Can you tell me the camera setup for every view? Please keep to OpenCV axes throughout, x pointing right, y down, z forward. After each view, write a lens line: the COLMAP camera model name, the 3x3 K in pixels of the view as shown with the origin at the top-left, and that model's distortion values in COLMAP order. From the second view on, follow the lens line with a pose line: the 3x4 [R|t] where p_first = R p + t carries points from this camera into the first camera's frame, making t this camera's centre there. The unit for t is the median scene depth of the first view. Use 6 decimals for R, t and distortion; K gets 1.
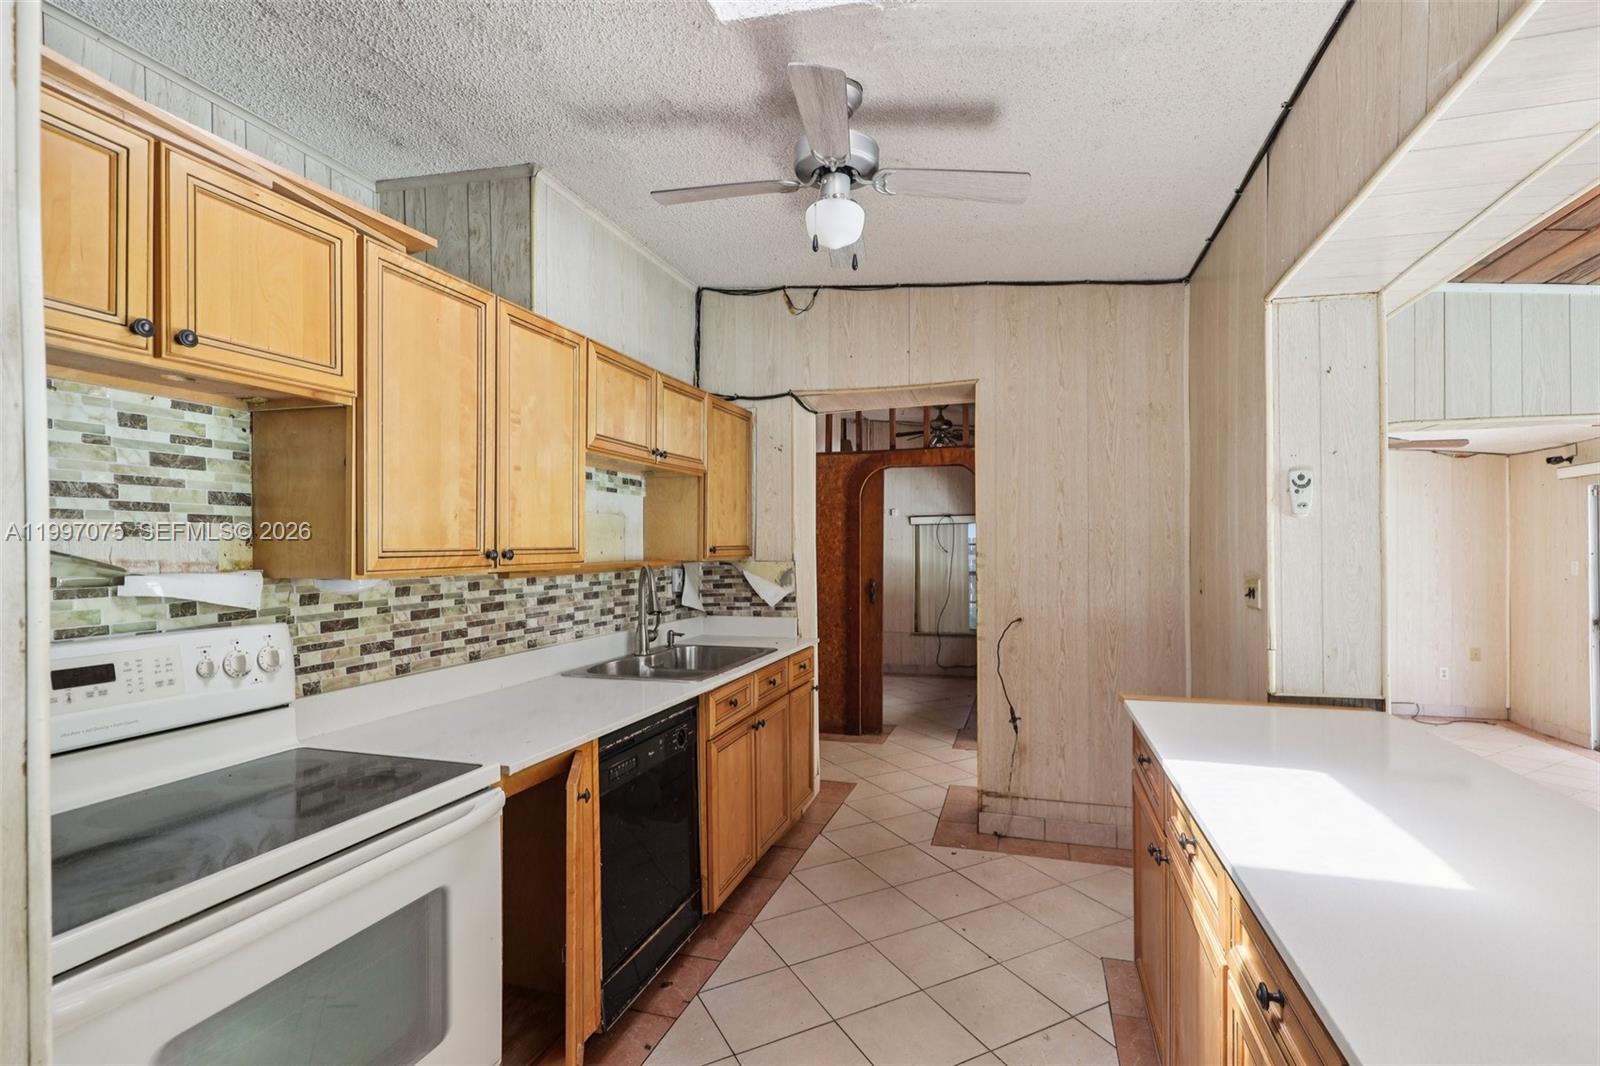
lens RADIAL K [[733.1, 0, 815.3], [0, 733.1, 544.2], [0, 0, 1]] dist [-0.000929, -0.000440]
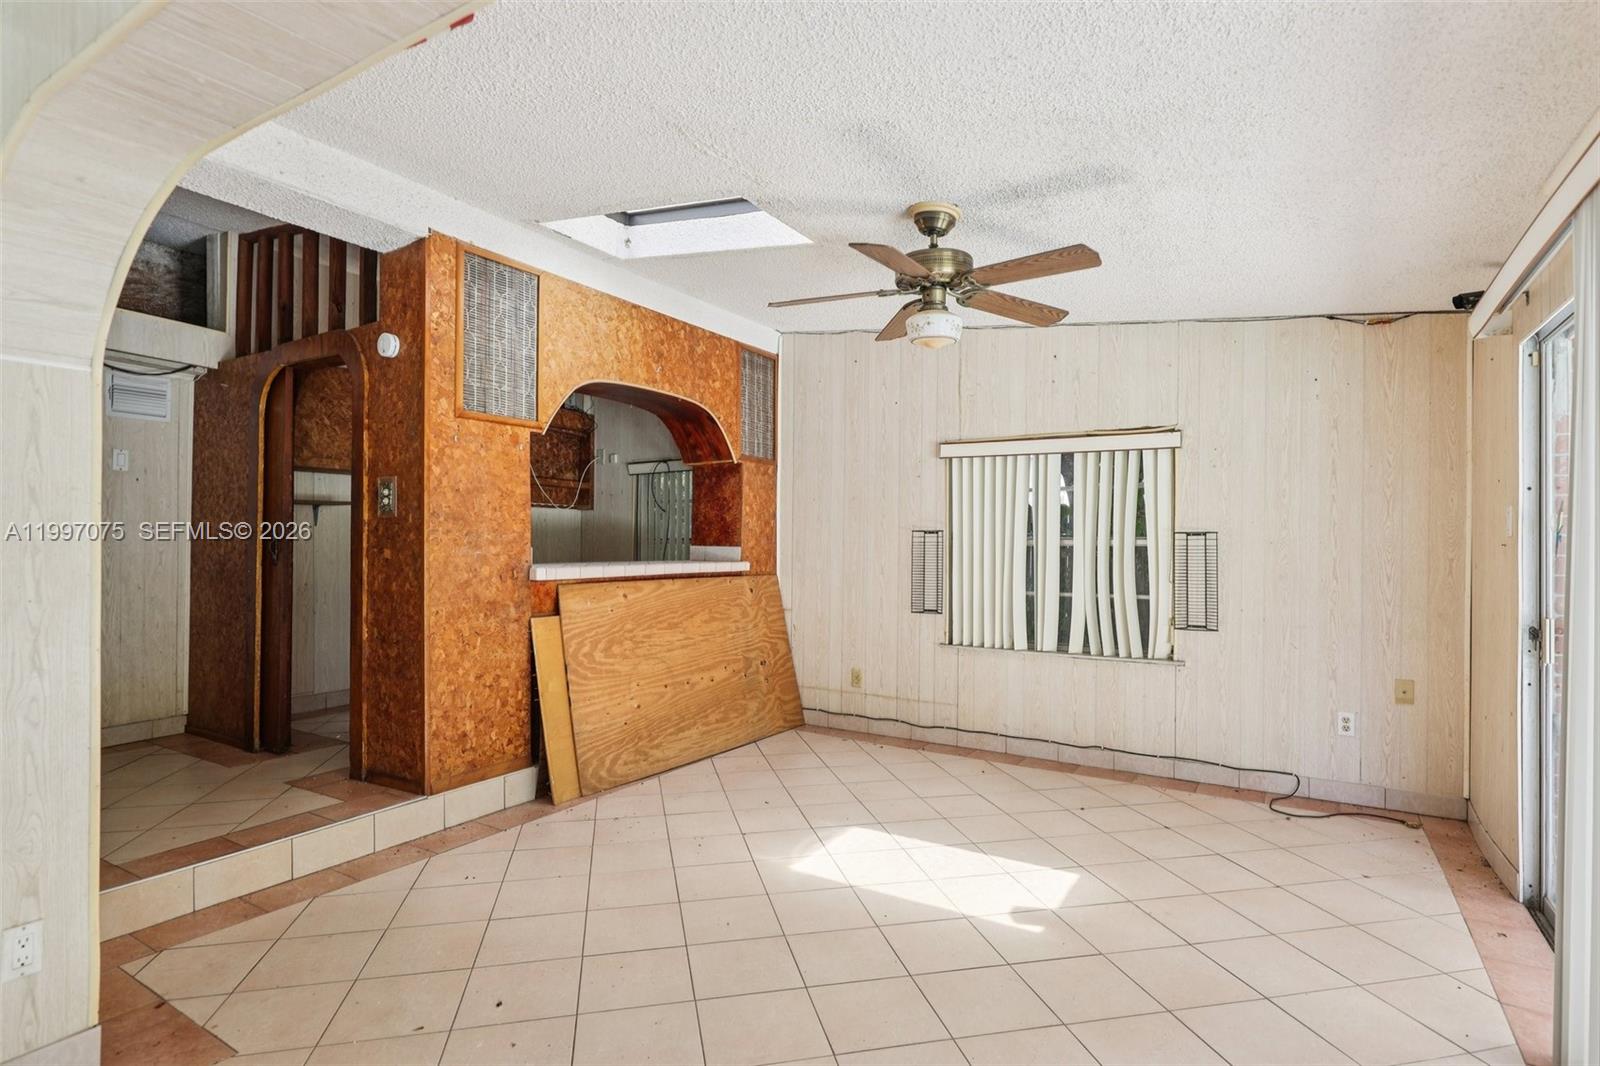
lens RADIAL K [[818.5, 0, 796.9], [0, 818.5, 538.5], [0, 0, 1]] dist [0.002444, 0.000749]
pose [[0.965496, 0.009407, -0.260250, 1.777999], [-0.008363, 0.999952, 0.005117, 0.111135], [0.260285, -0.002764, 0.965528, 0.871391]]
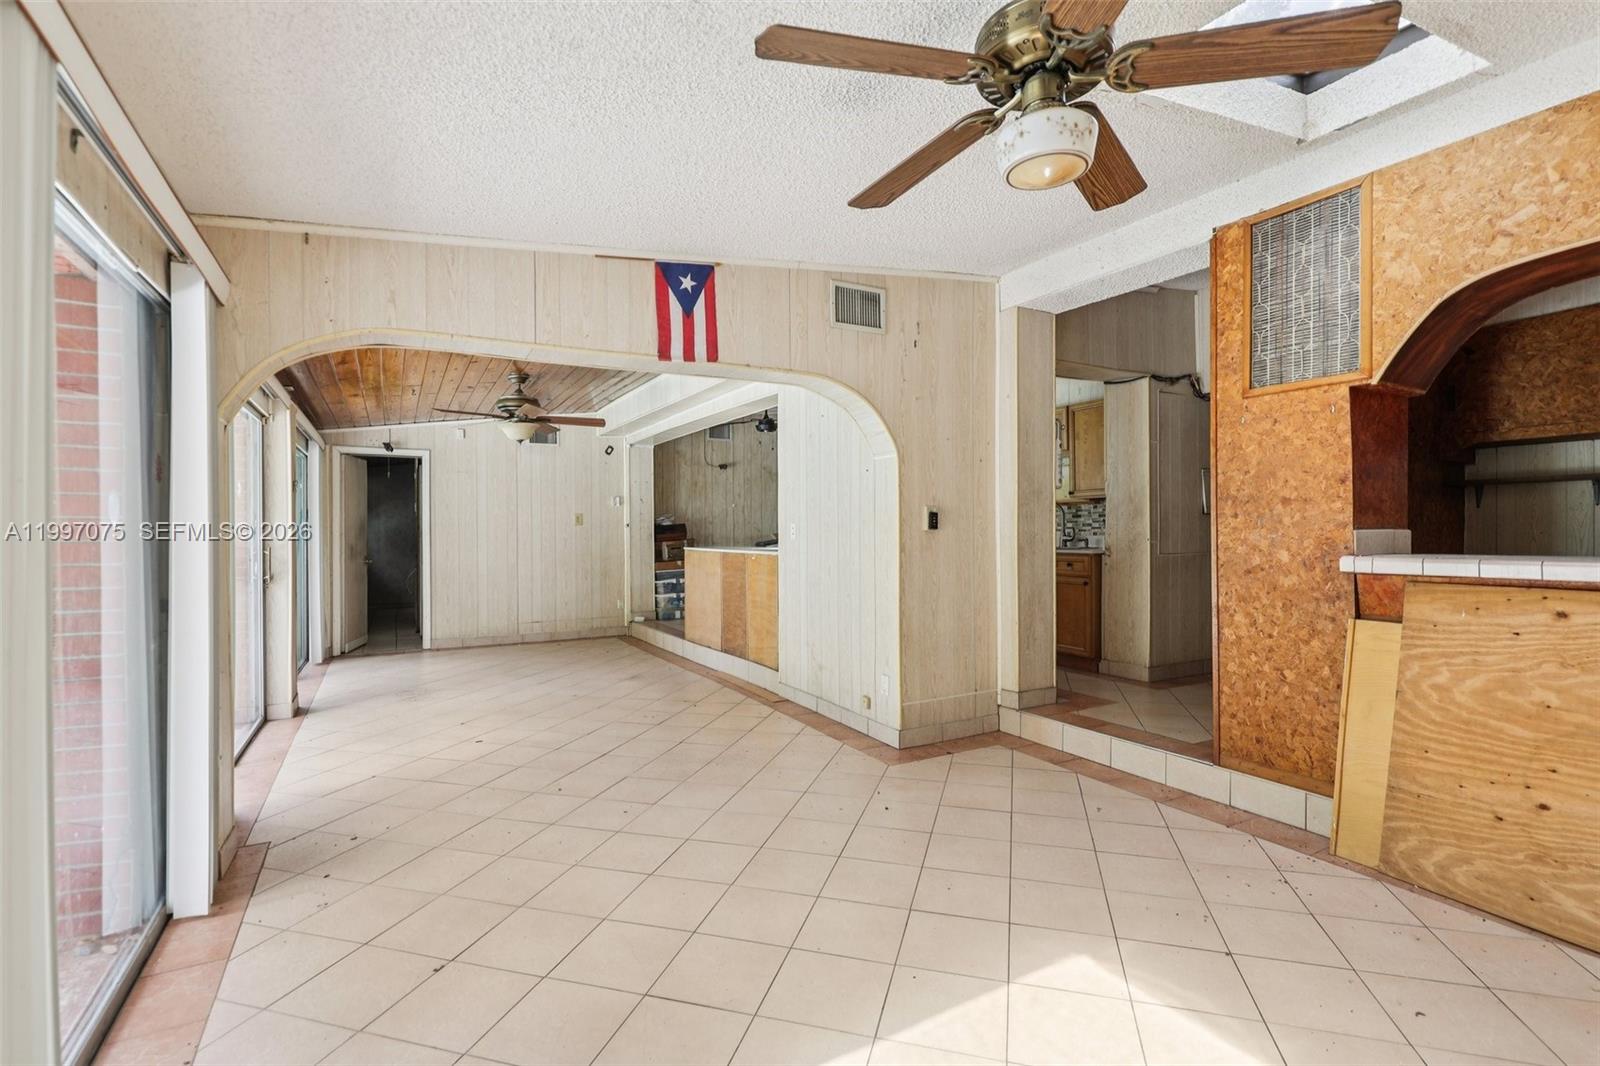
lens RADIAL K [[743.9, 0, 815.1], [0, 743.9, 531.5], [0, 0, 1]] dist [-0.001942, -0.000245]
pose [[-0.686002, 0.011375, -0.727511, 2.319519], [0.014862, 0.999888, 0.001619, 0.129385], [0.727448, -0.009701, -0.686094, 2.579100]]
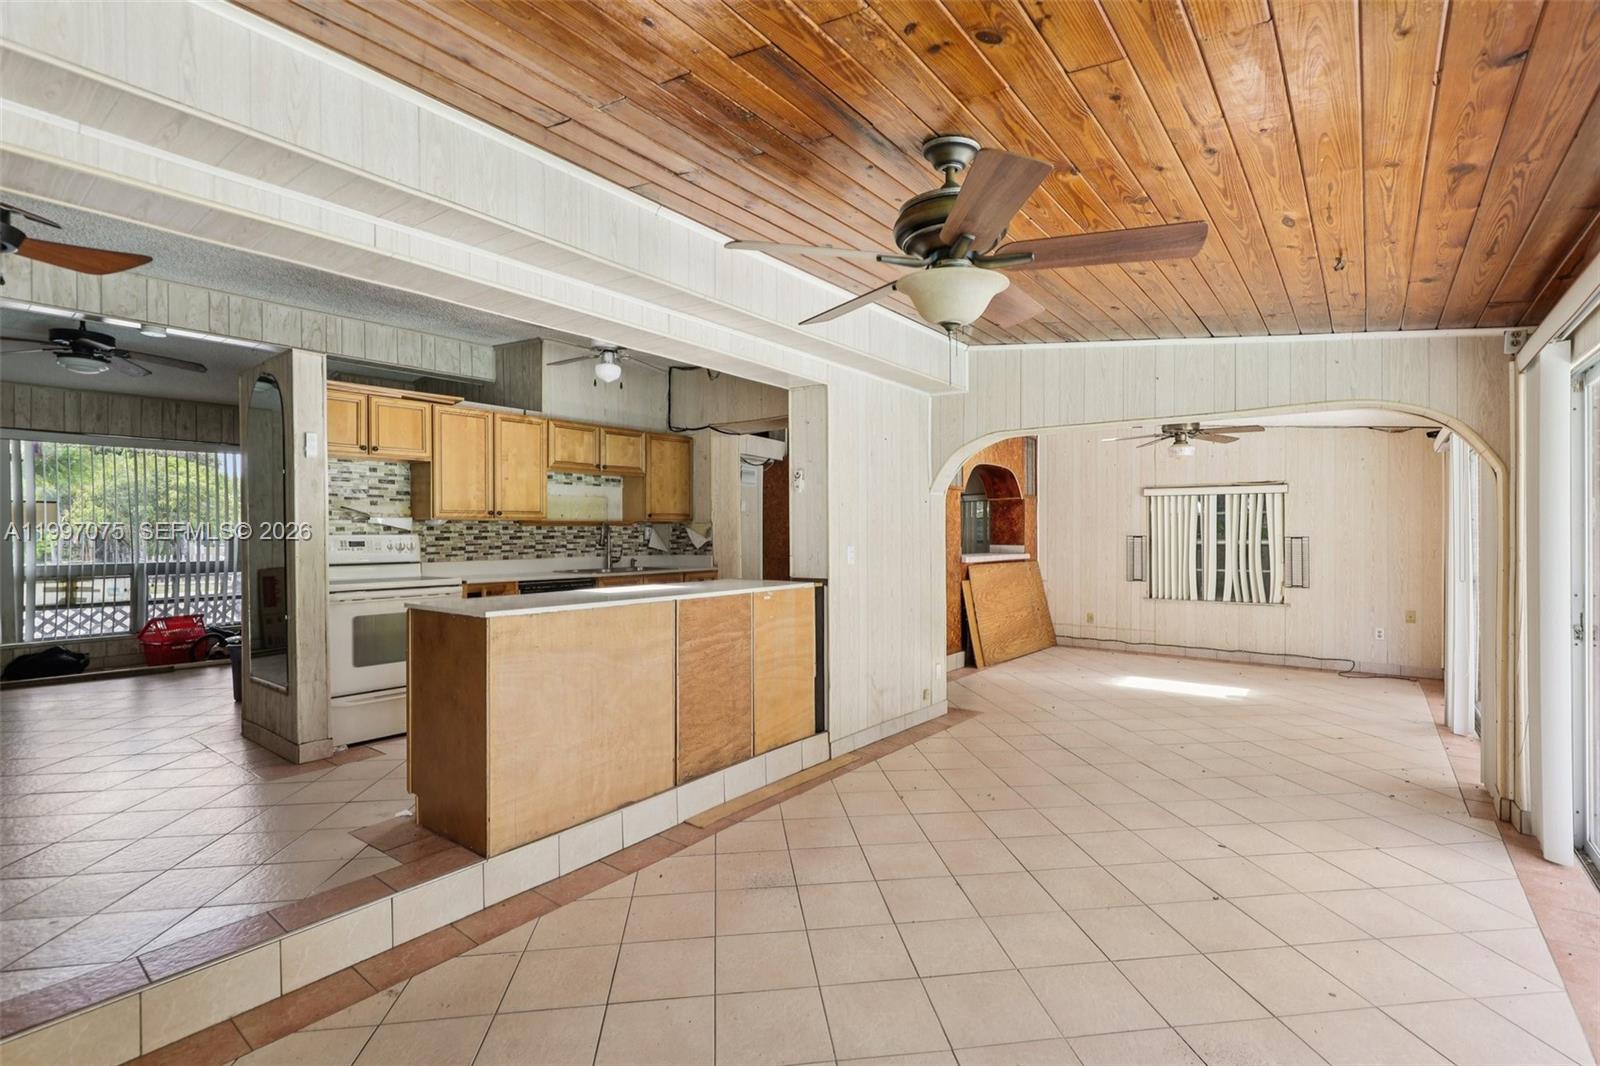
lens RADIAL K [[727.5, 0, 806.2], [0, 727.5, 536.1], [0, 0, 1]] dist [0.003925, 0.001442]
pose [[0.933869, 0.002803, -0.357605, 1.300988], [0.000799, 0.999950, 0.009925, 0.061226], [0.357615, -0.009554, 0.933820, -0.861533]]
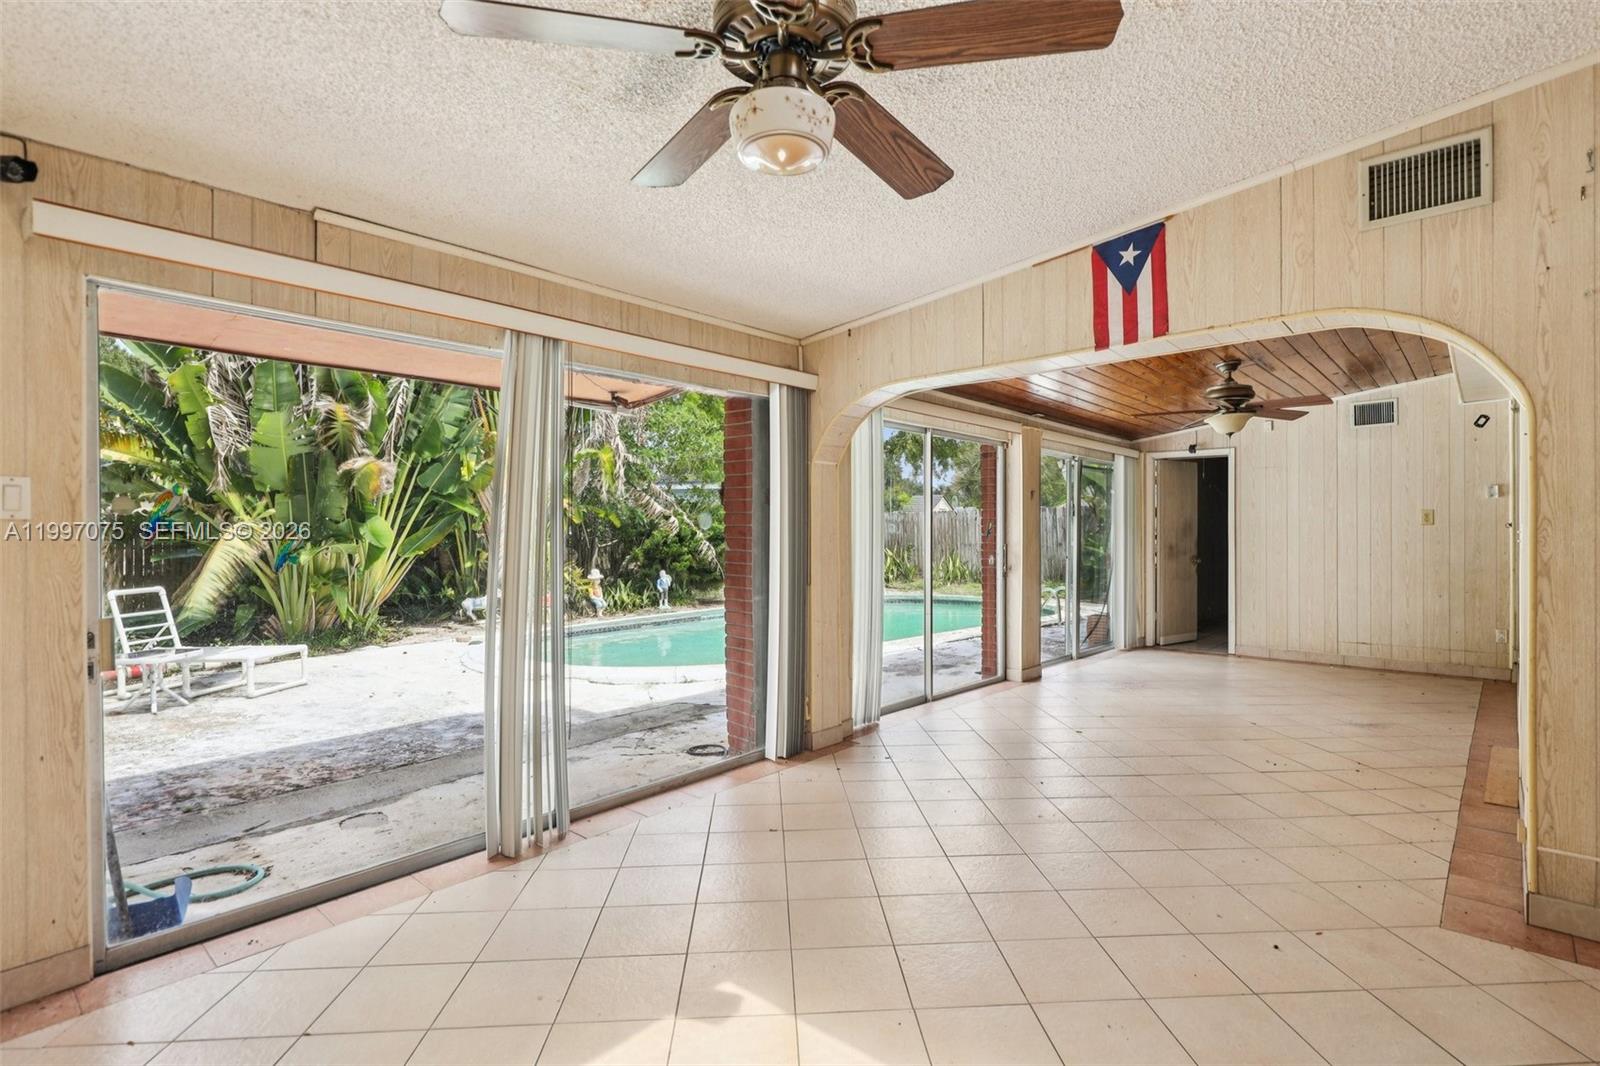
lens RADIAL K [[781.5, 0, 802.3], [0, 781.5, 531.4], [0, 0, 1]] dist [-0.000917, -0.000281]
pose [[-0.906566, 0.005770, 0.422024, 1.327900], [0.002349, 0.999960, -0.008626, 0.130586], [-0.422057, -0.006829, -0.906543, 2.880068]]
